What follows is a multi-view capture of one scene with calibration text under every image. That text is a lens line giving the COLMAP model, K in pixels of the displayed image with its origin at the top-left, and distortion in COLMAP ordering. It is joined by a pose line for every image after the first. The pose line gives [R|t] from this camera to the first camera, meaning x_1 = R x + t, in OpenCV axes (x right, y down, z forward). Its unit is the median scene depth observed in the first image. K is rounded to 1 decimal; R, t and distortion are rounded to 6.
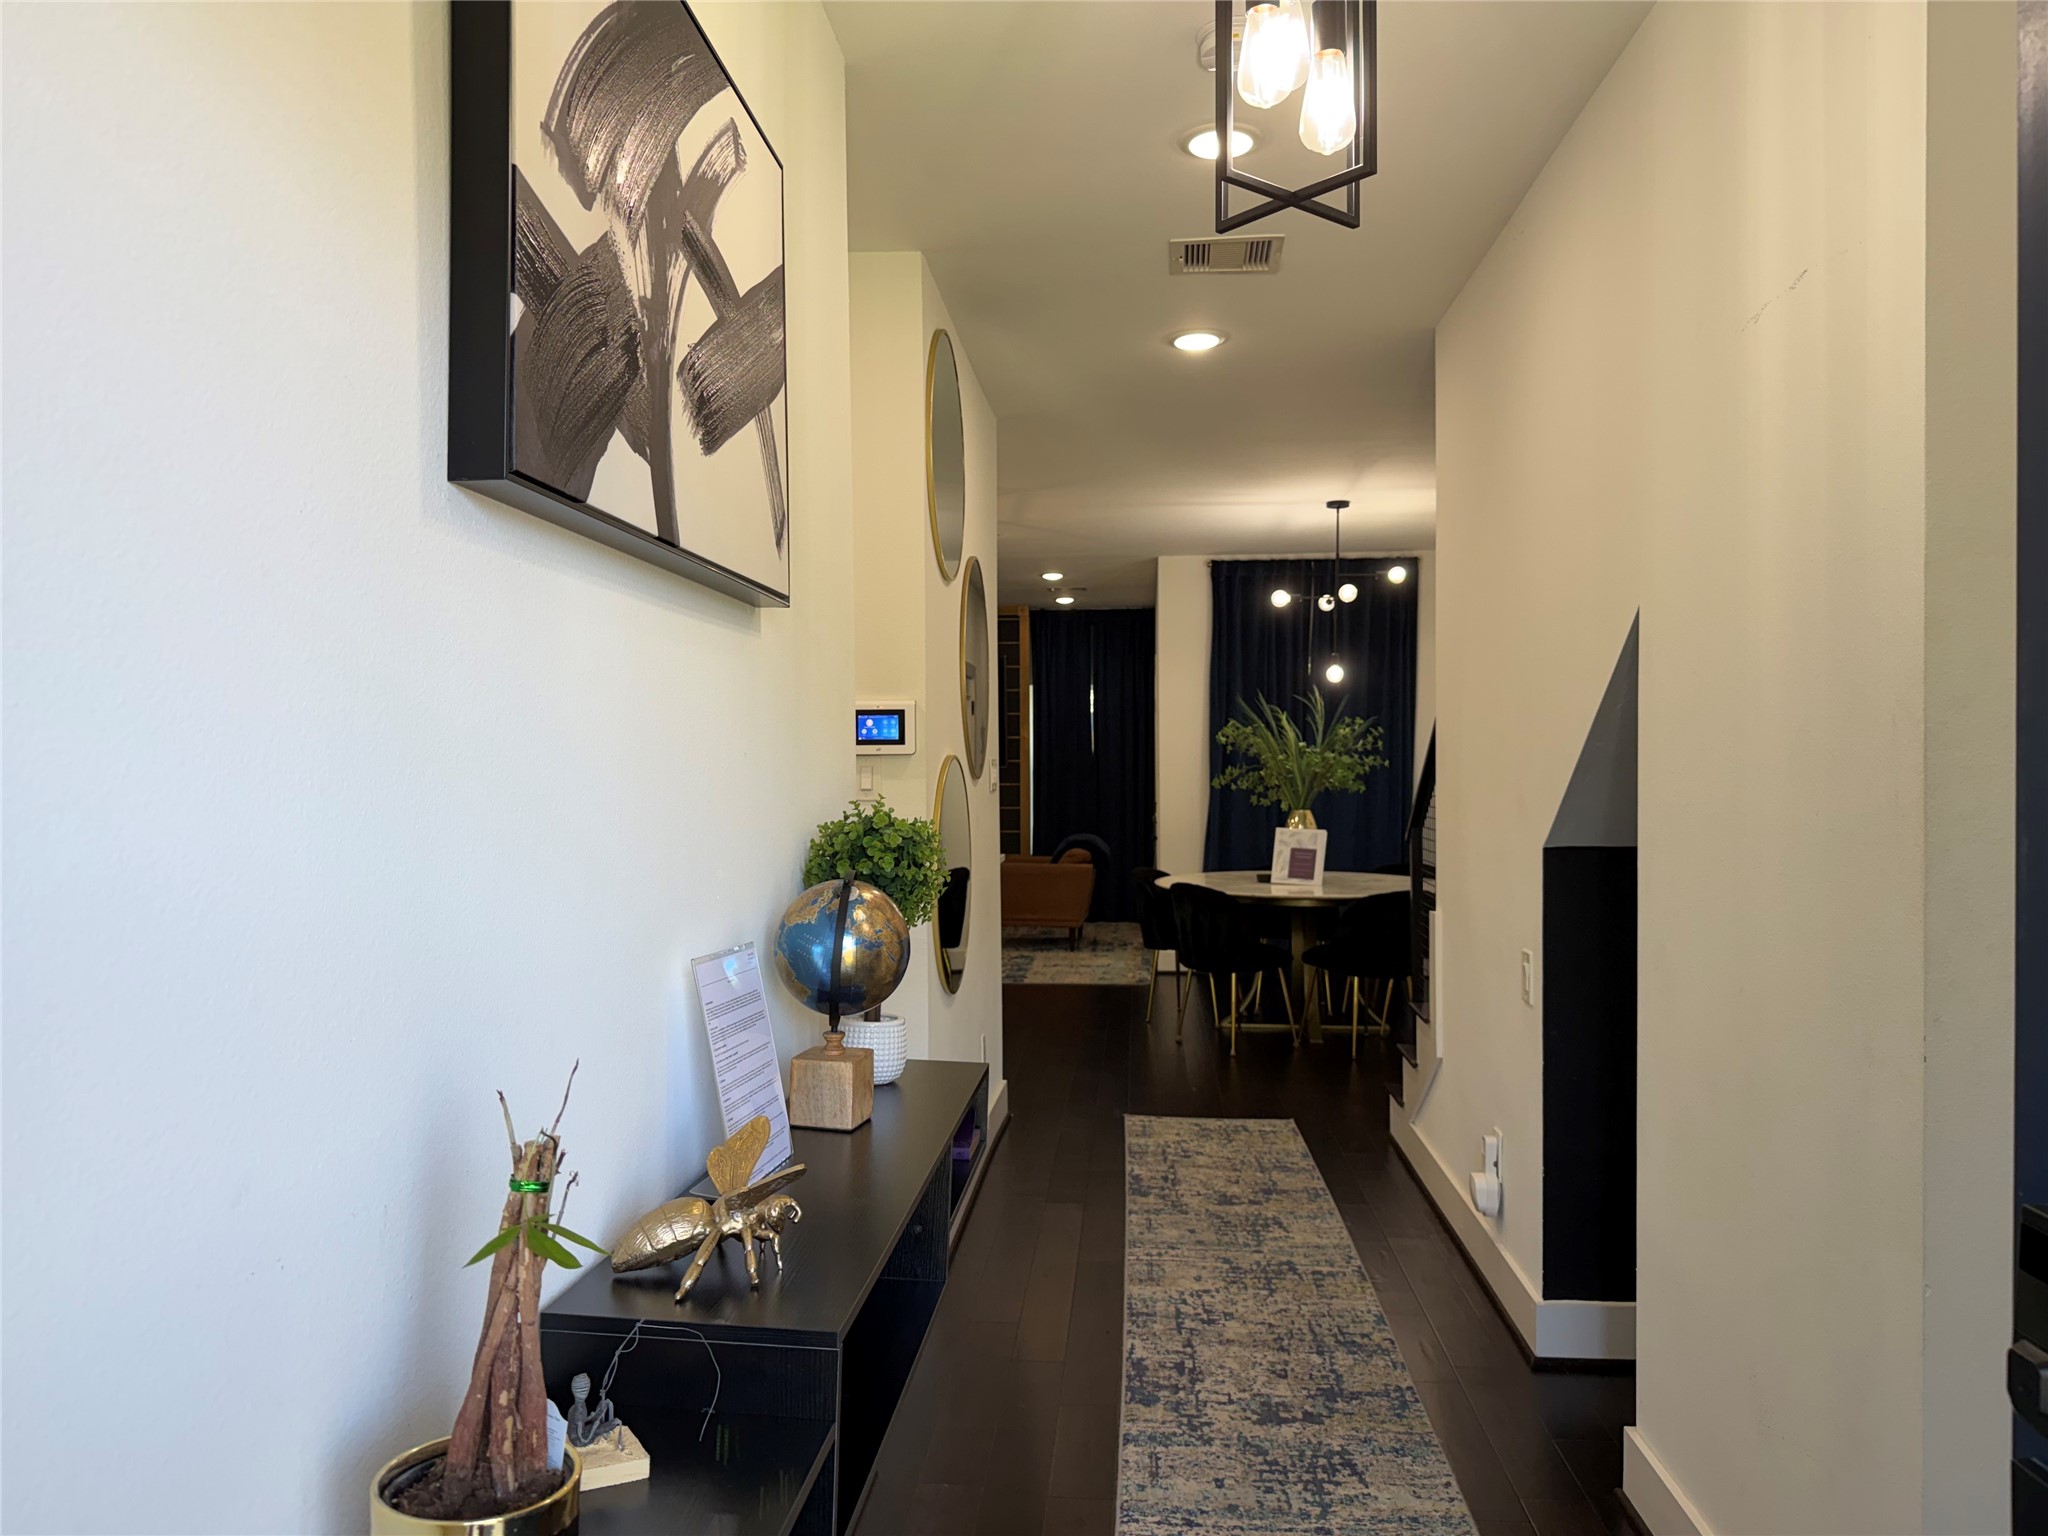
lens RADIAL K [[1426.2, 0, 1020.4], [0, 1426.2, 765.4], [0, 0, 1]] dist [0.000727, 0.000018]
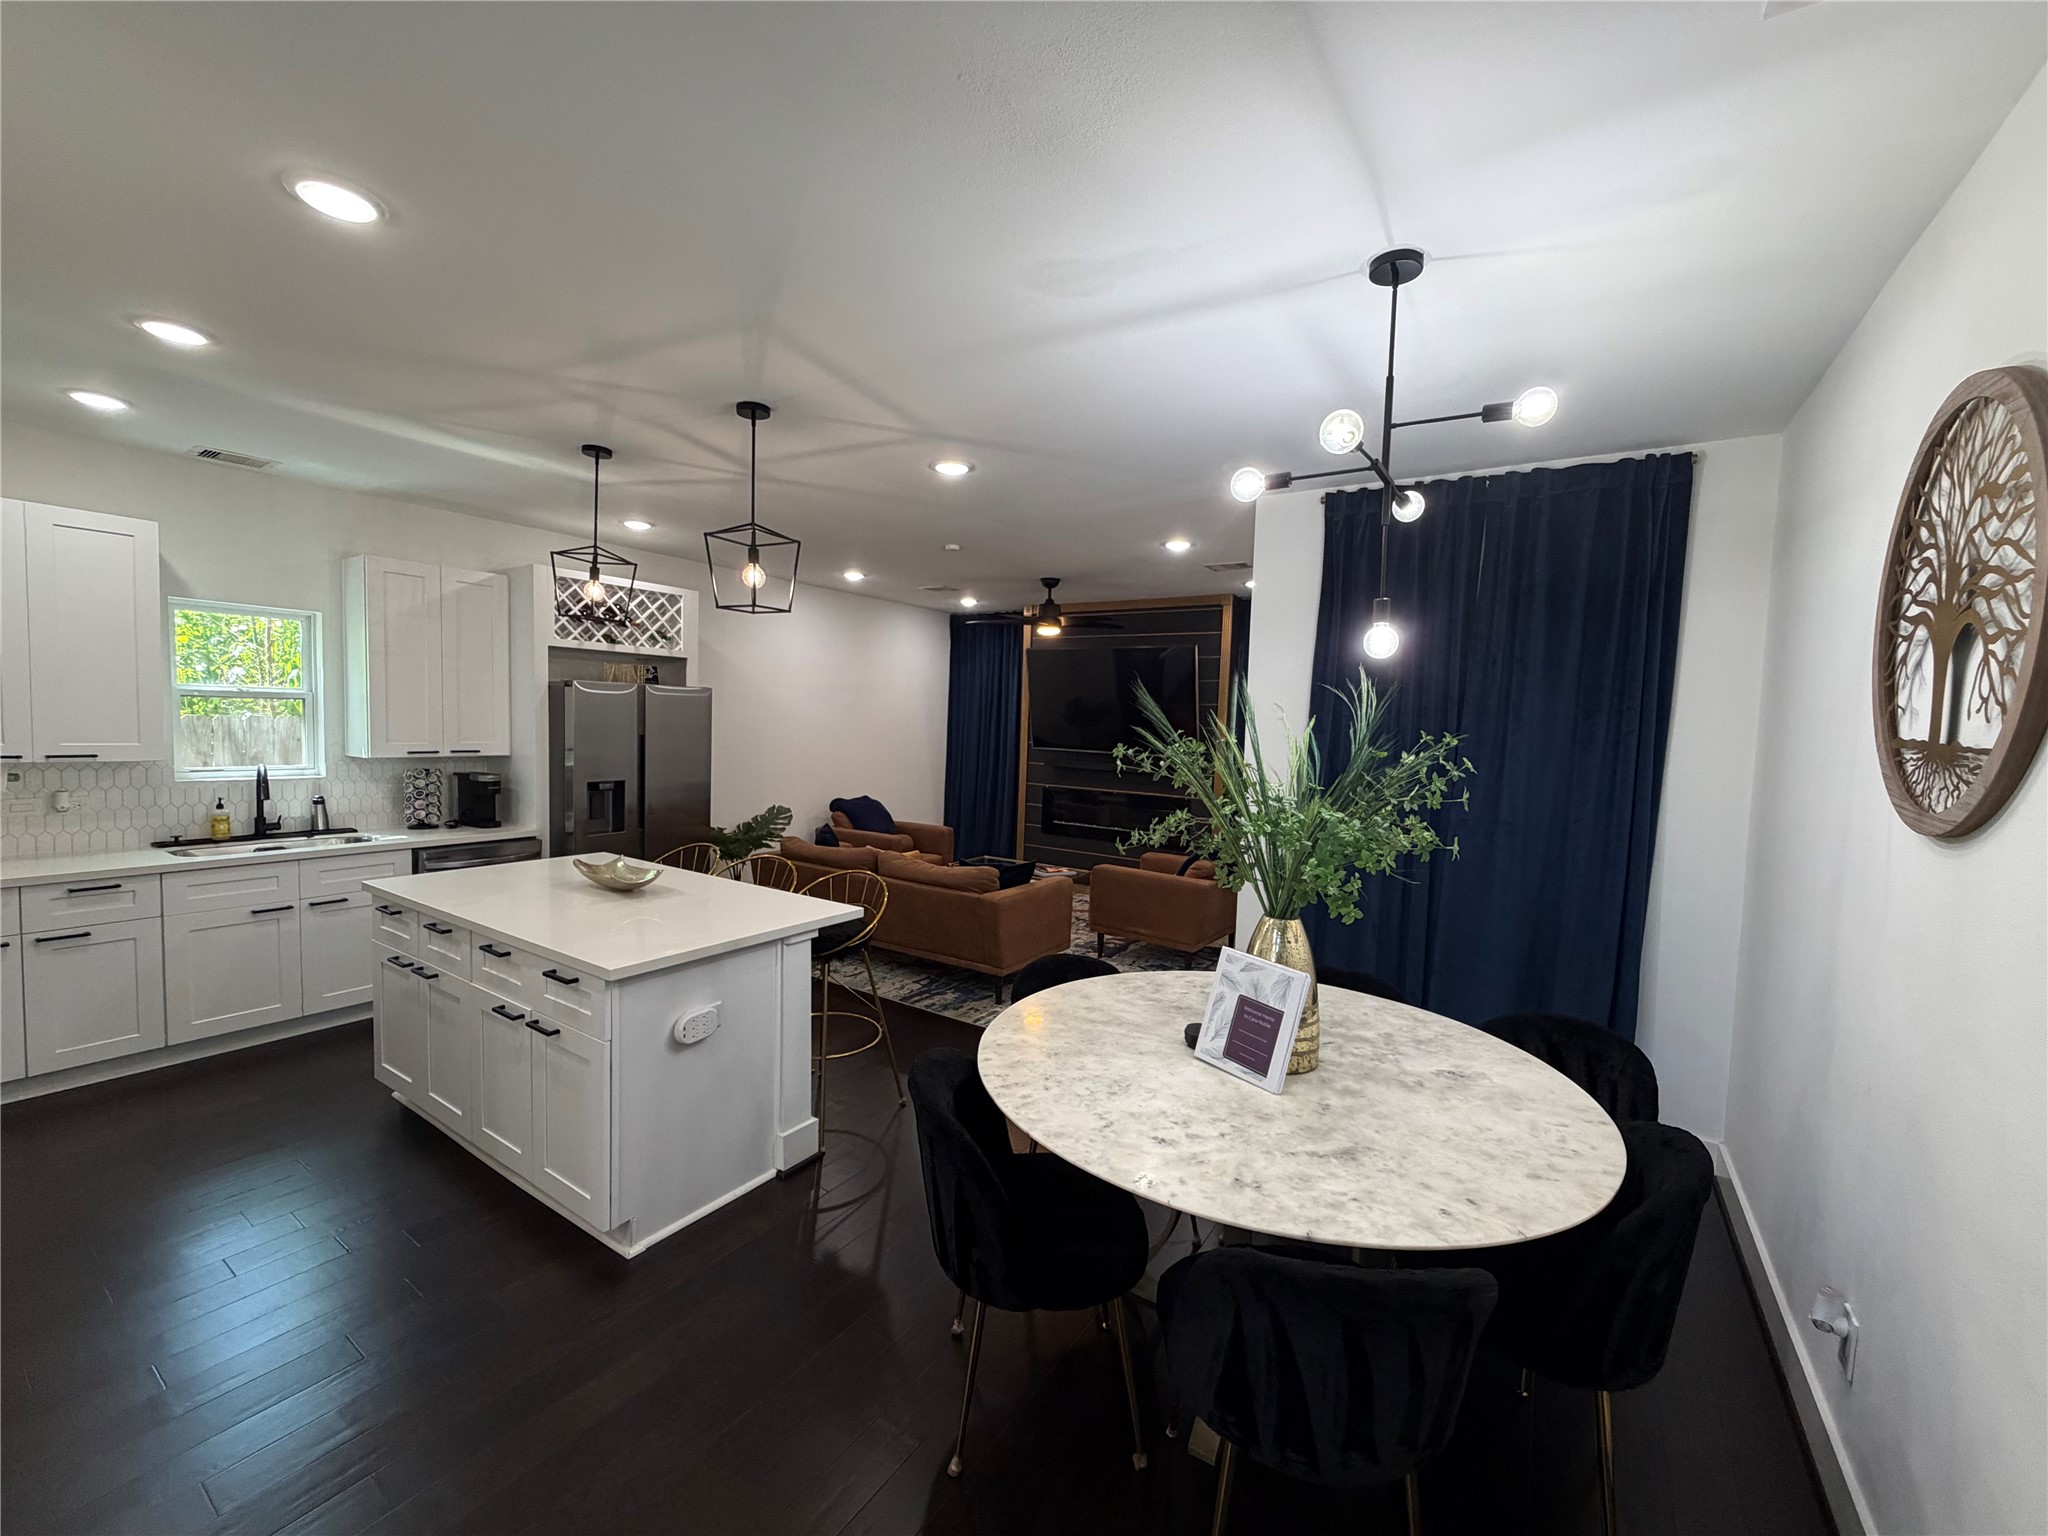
lens RADIAL K [[820.9, 0, 1026.3], [0, 820.9, 774.3], [0, 0, 1]] dist [-0.000875, 0.001212]
pose [[0.879984, 0.062744, -0.470842, 0.384206], [-0.037905, 0.997352, 0.062064, -0.050539], [0.473489, -0.036769, 0.880032, 1.083398]]
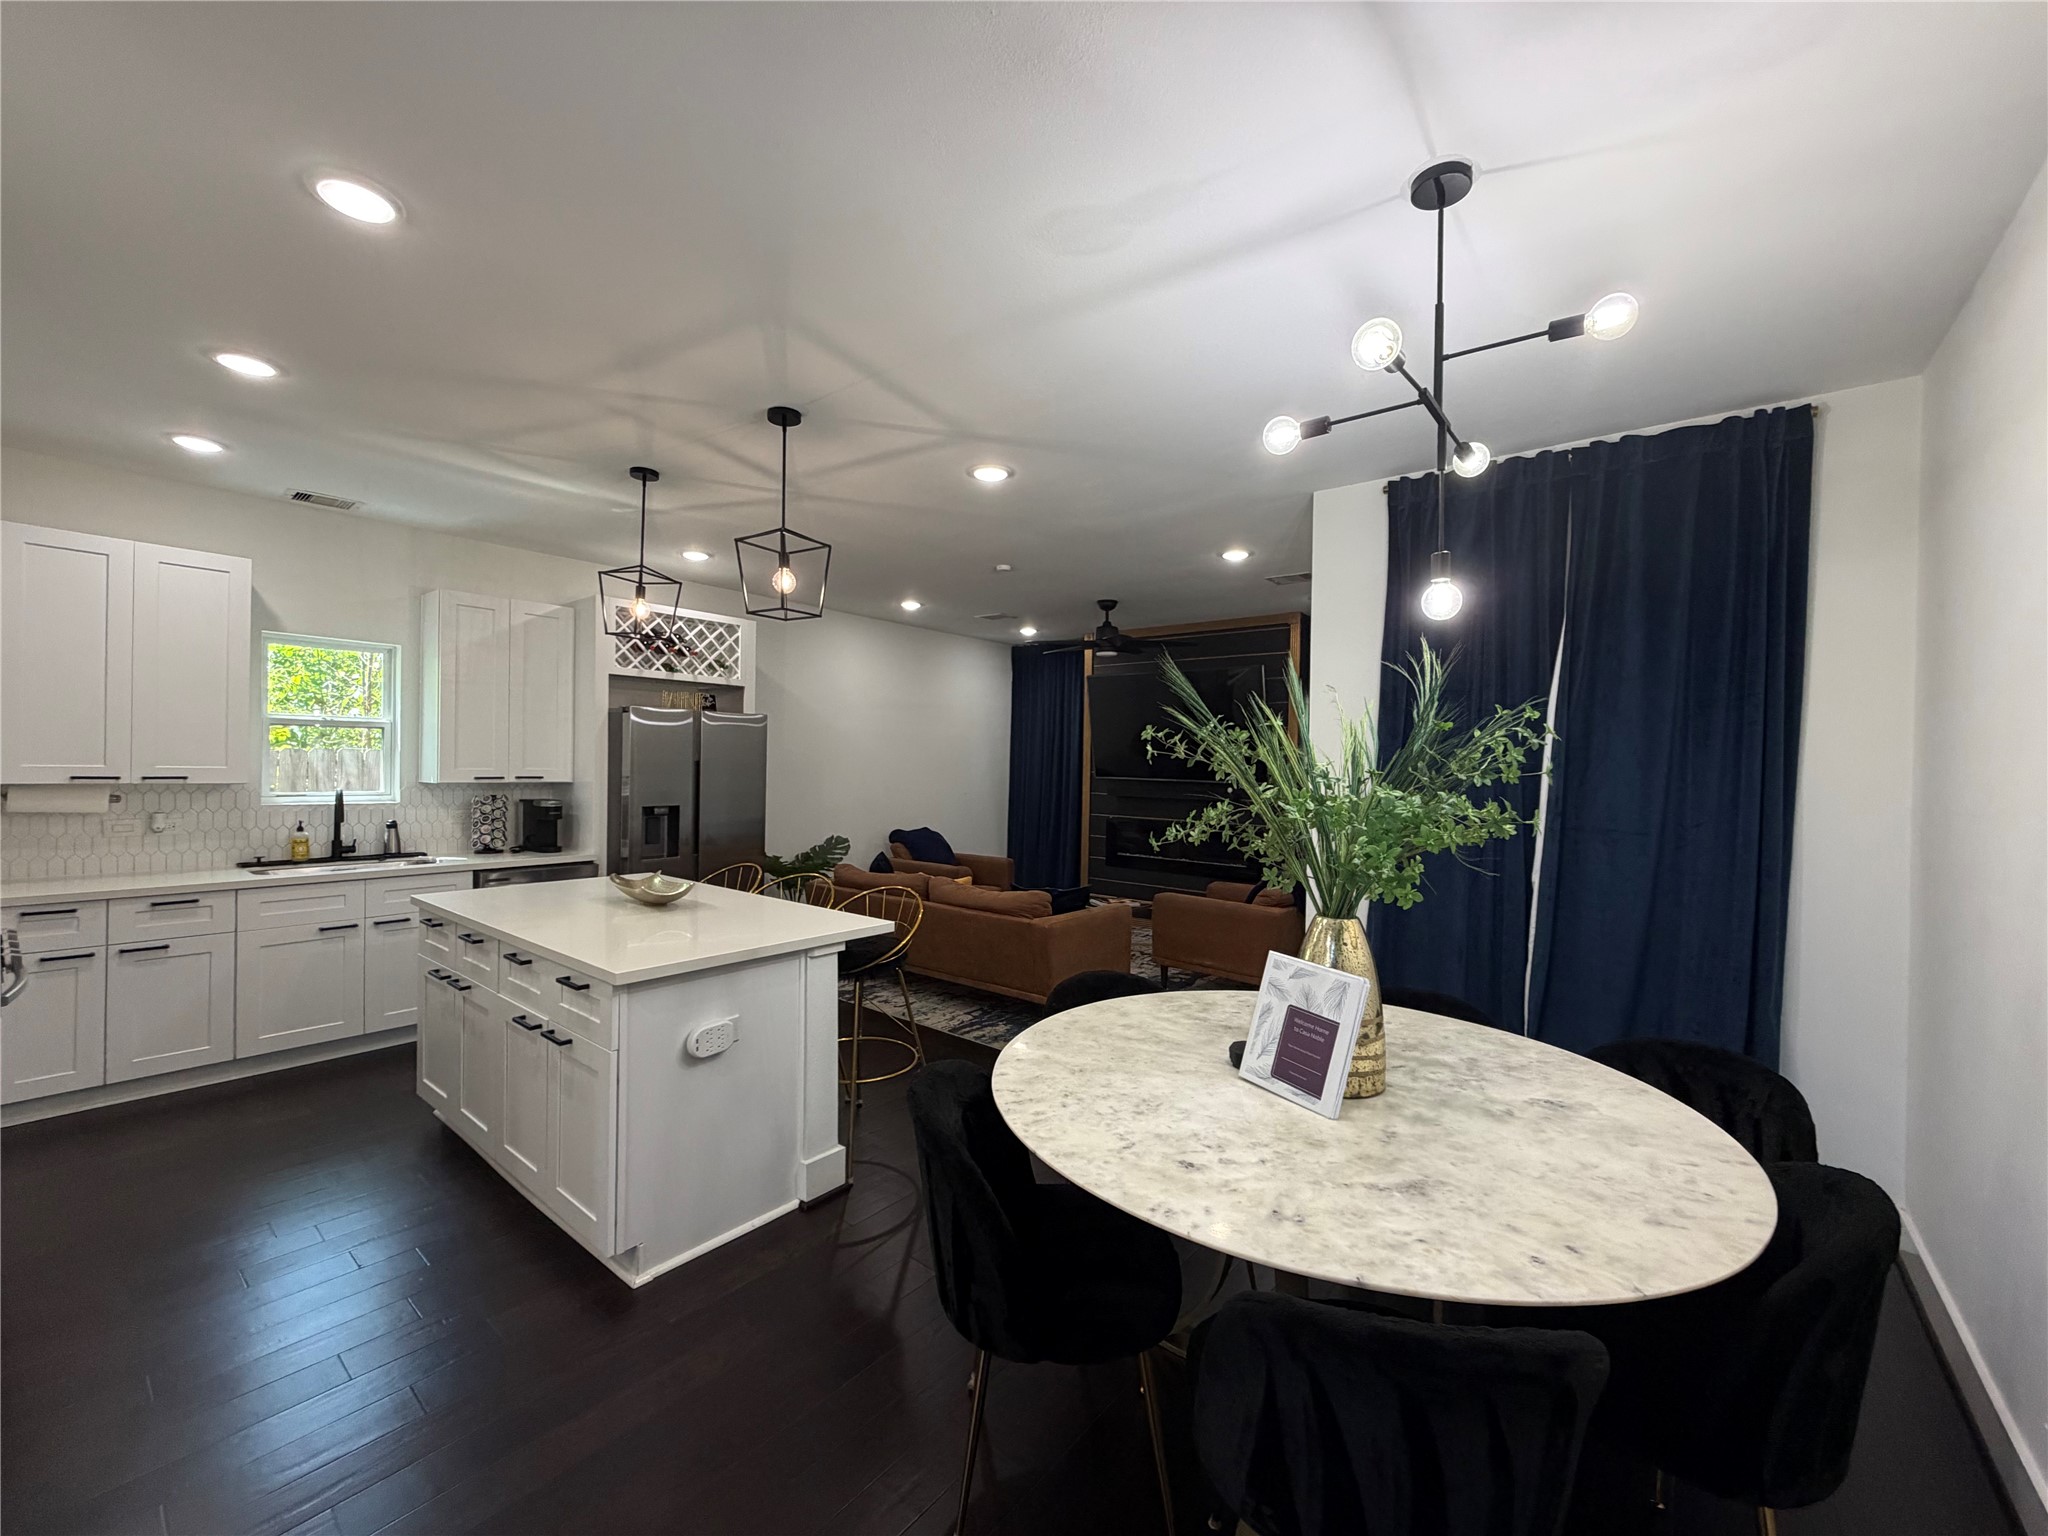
lens RADIAL K [[820.9, 0, 1025.1], [0, 820.9, 774.2], [0, 0, 1]] dist [-0.000875, 0.001212]
pose [[0.831334, 0.023615, -0.555271, 0.393346], [-0.023033, 0.999702, 0.008032, -0.019059], [0.555295, 0.006112, 0.831631, 1.129377]]
